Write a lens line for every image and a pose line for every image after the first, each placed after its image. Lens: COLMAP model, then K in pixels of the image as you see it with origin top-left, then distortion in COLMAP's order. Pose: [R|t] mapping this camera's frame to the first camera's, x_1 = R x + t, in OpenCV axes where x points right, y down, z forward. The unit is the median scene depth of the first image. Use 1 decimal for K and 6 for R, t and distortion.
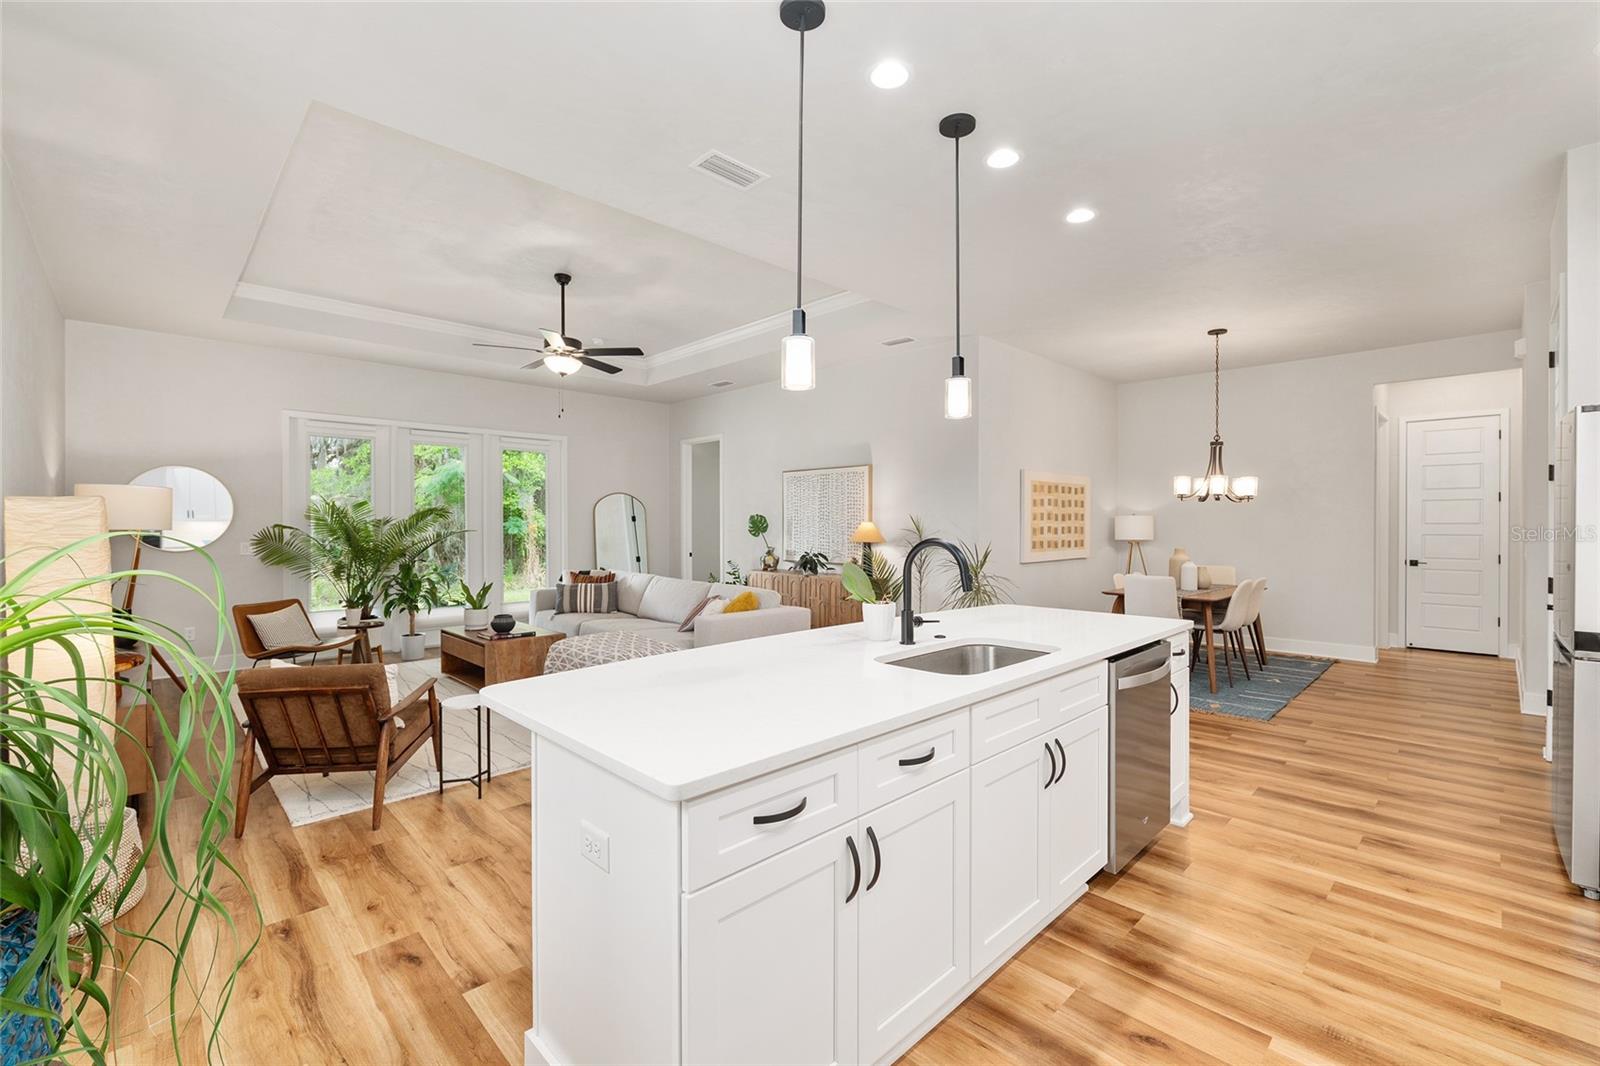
lens RADIAL K [[683.7, 0, 796.1], [0, 683.7, 525.4], [0, 0, 1]] dist [-0.003197, -0.000285]
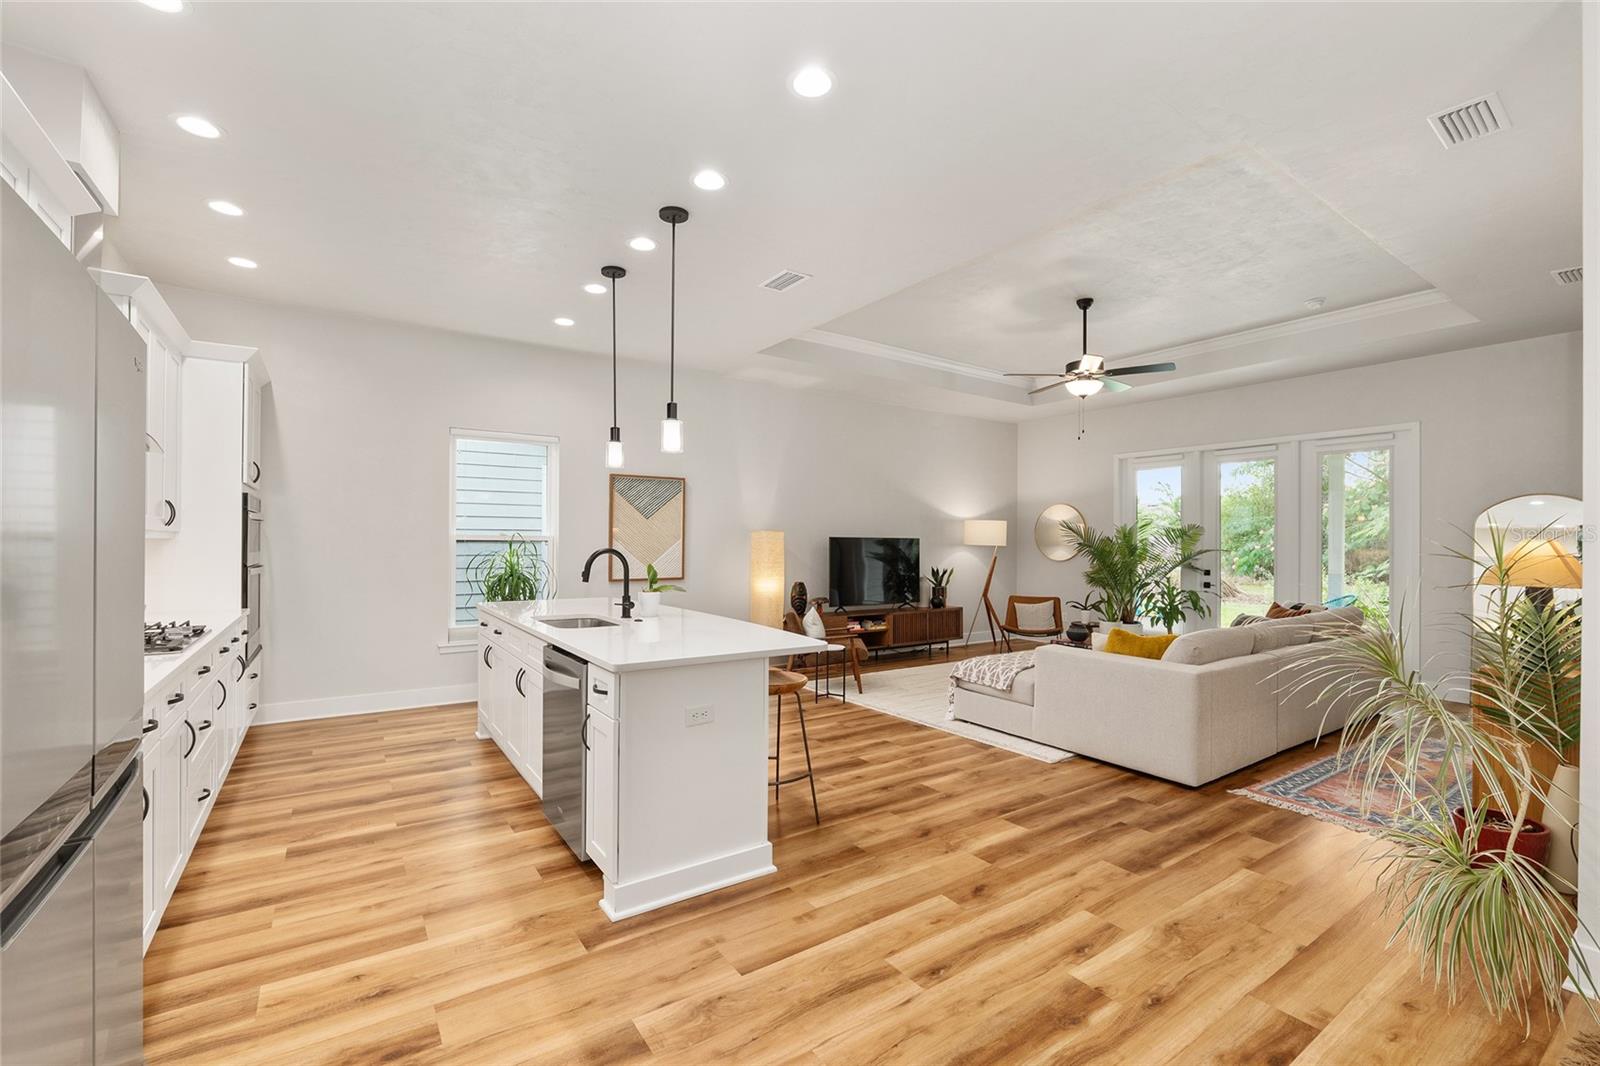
lens RADIAL K [[683.7, 0, 796.8], [0, 683.7, 537.0], [0, 0, 1]] dist [-0.003197, -0.000285]
pose [[-0.176288, -0.003911, -0.984331, 1.620770], [-0.015260, 0.999883, -0.001240, -0.008593], [0.984220, 0.014802, -0.176327, 1.662175]]
